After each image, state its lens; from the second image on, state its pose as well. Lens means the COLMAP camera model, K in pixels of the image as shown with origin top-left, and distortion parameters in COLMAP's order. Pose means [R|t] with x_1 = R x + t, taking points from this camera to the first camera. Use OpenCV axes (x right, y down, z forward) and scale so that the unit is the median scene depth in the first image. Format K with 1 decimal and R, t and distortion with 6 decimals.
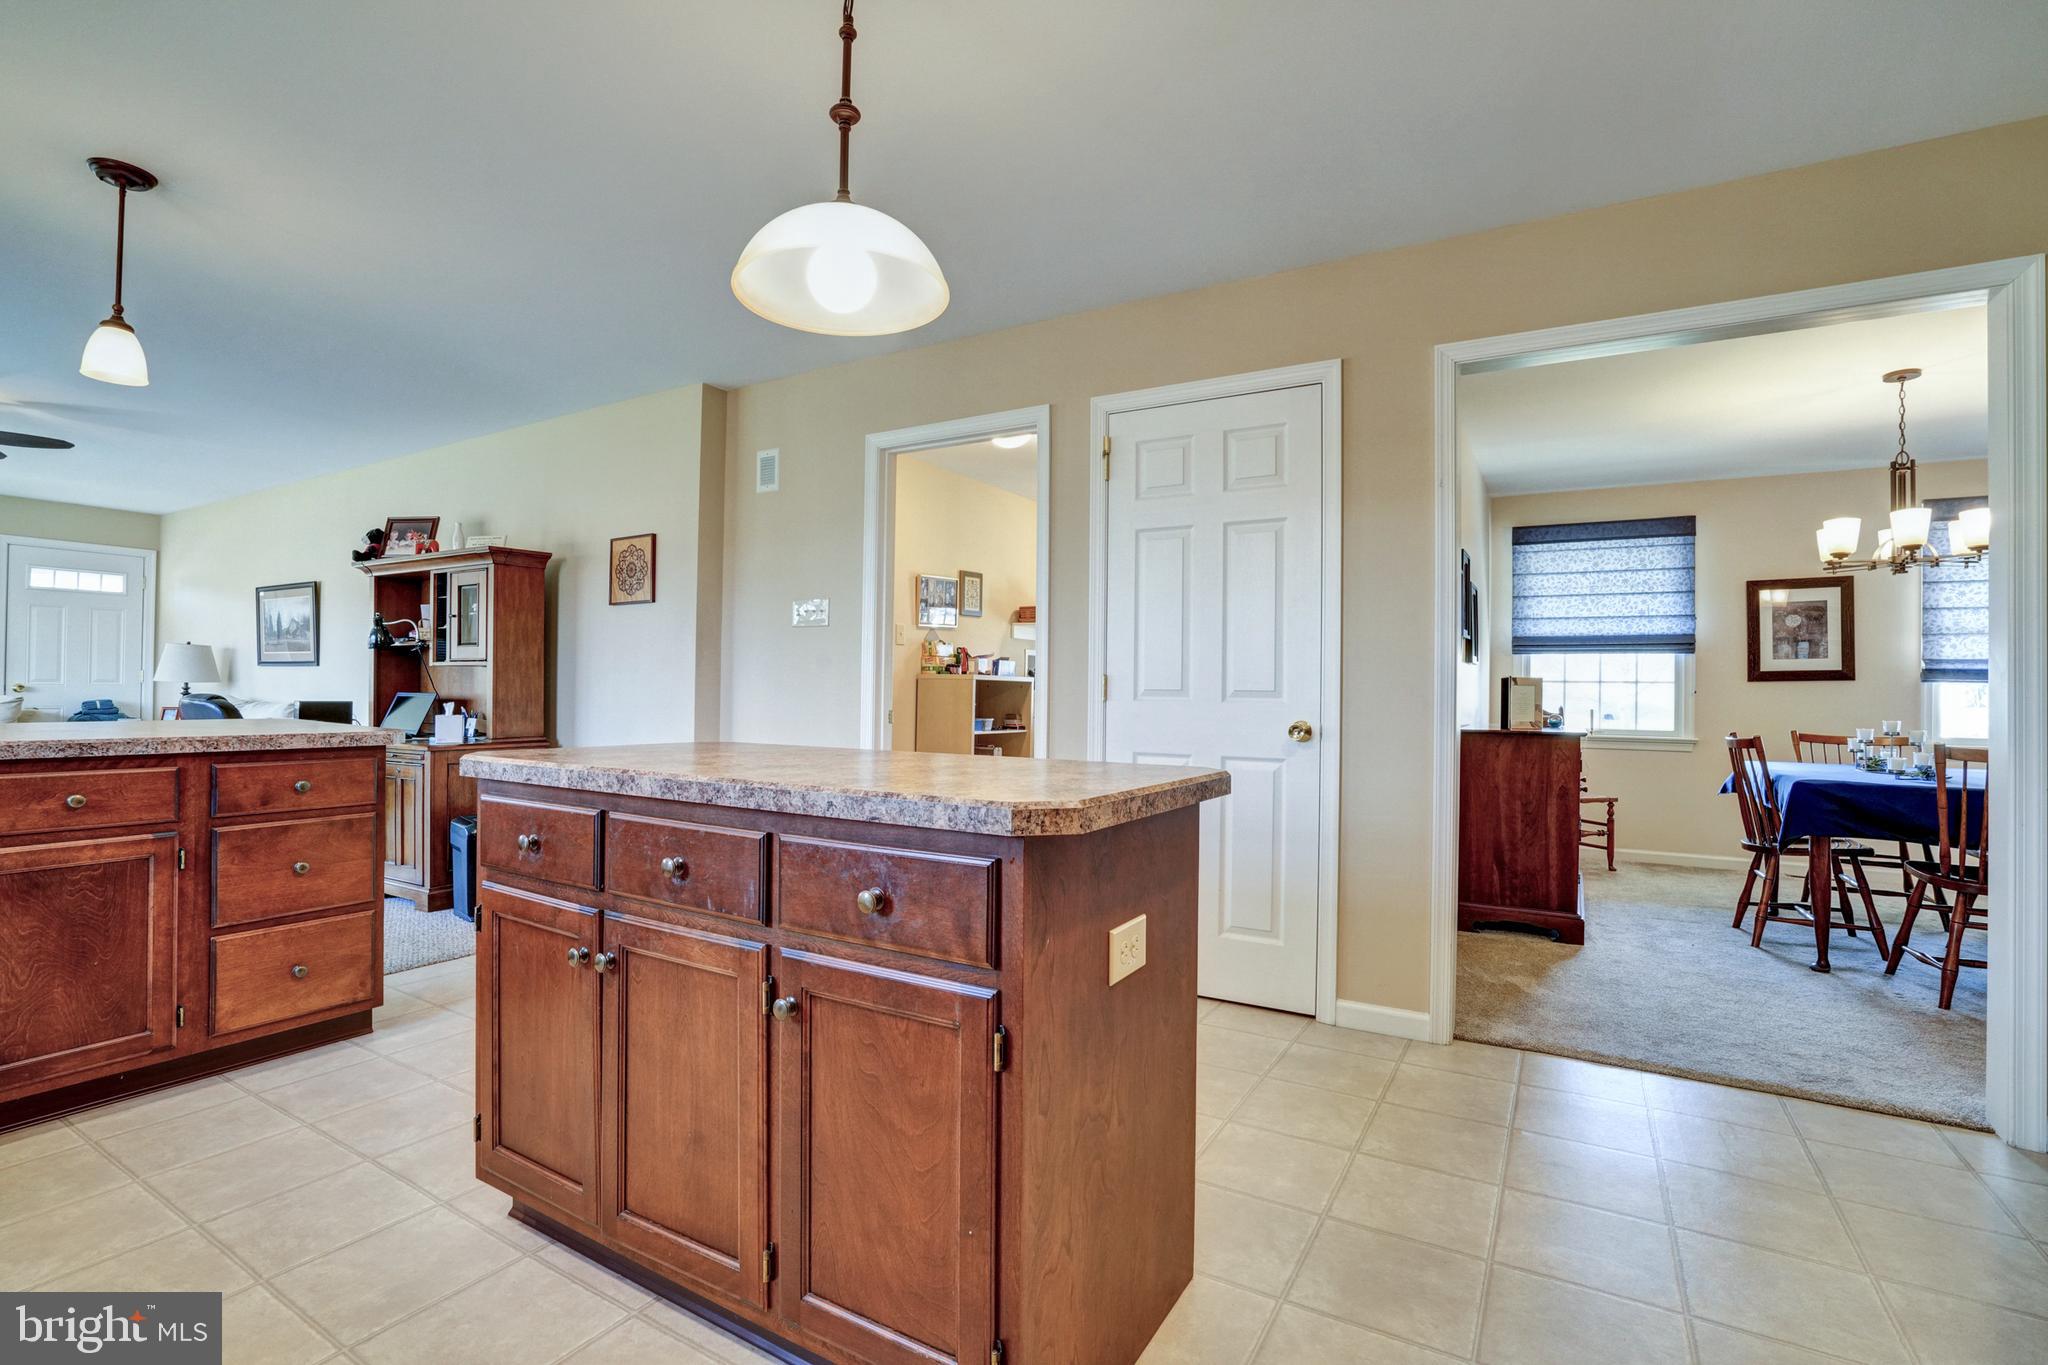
lens RADIAL K [[949.6, 0, 1025.0], [0, 949.6, 681.5], [0, 0, 1]] dist [-0.052870, 0.018450]
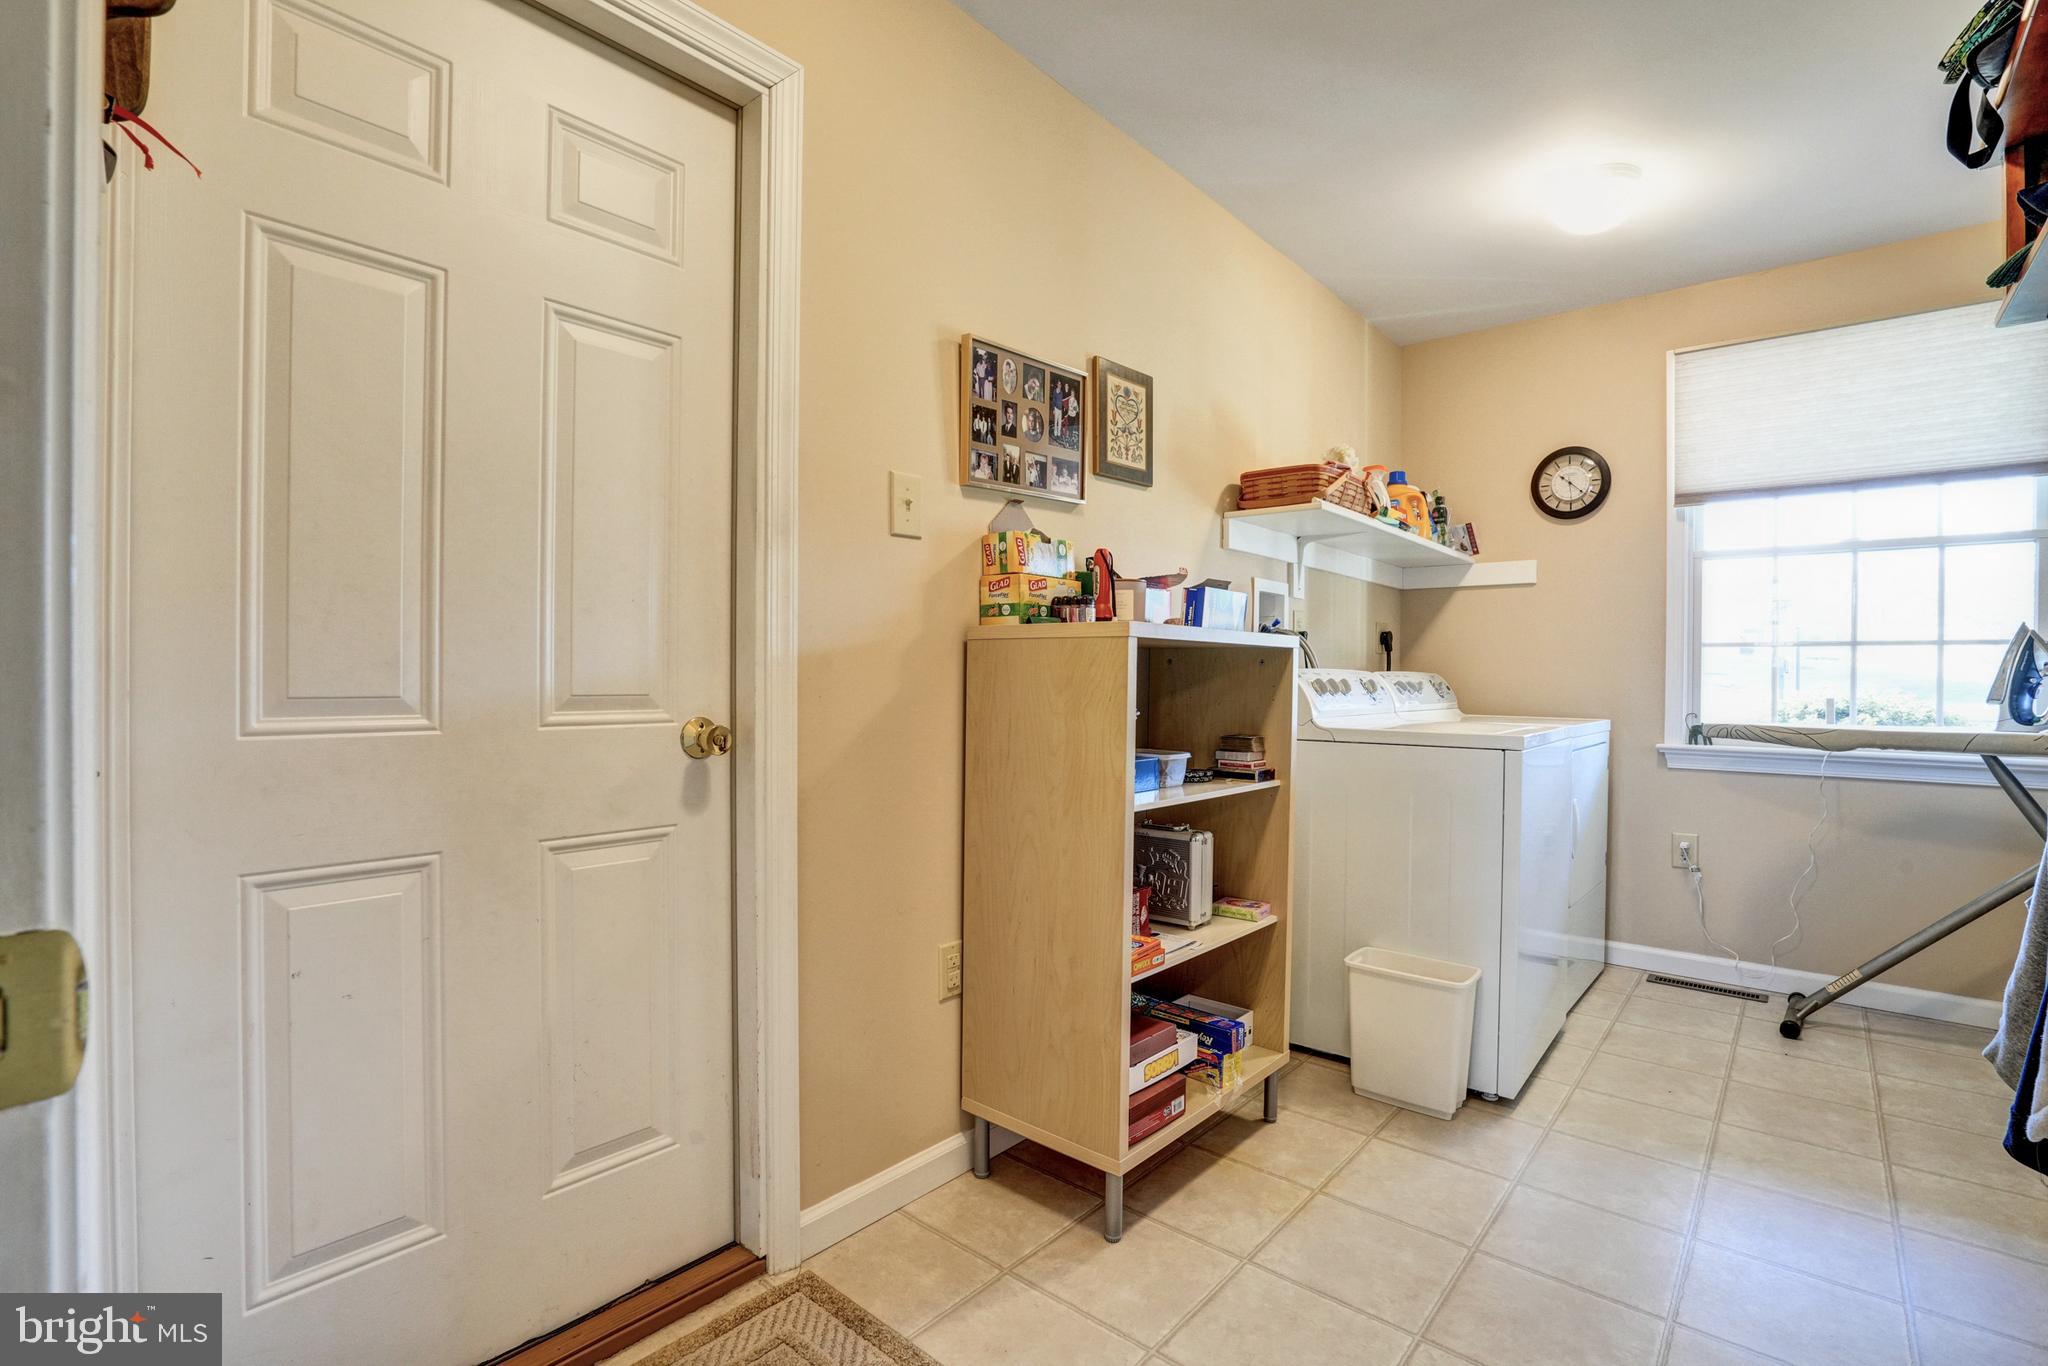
lens RADIAL K [[949.6, 0, 1023.2], [0, 949.6, 684.5], [0, 0, 1]] dist [-0.052870, 0.018450]
pose [[0.984786, -0.006690, -0.173644, -0.116668], [0.009665, 0.999821, 0.016294, 0.027041], [0.173503, -0.017725, 0.984674, 2.303547]]
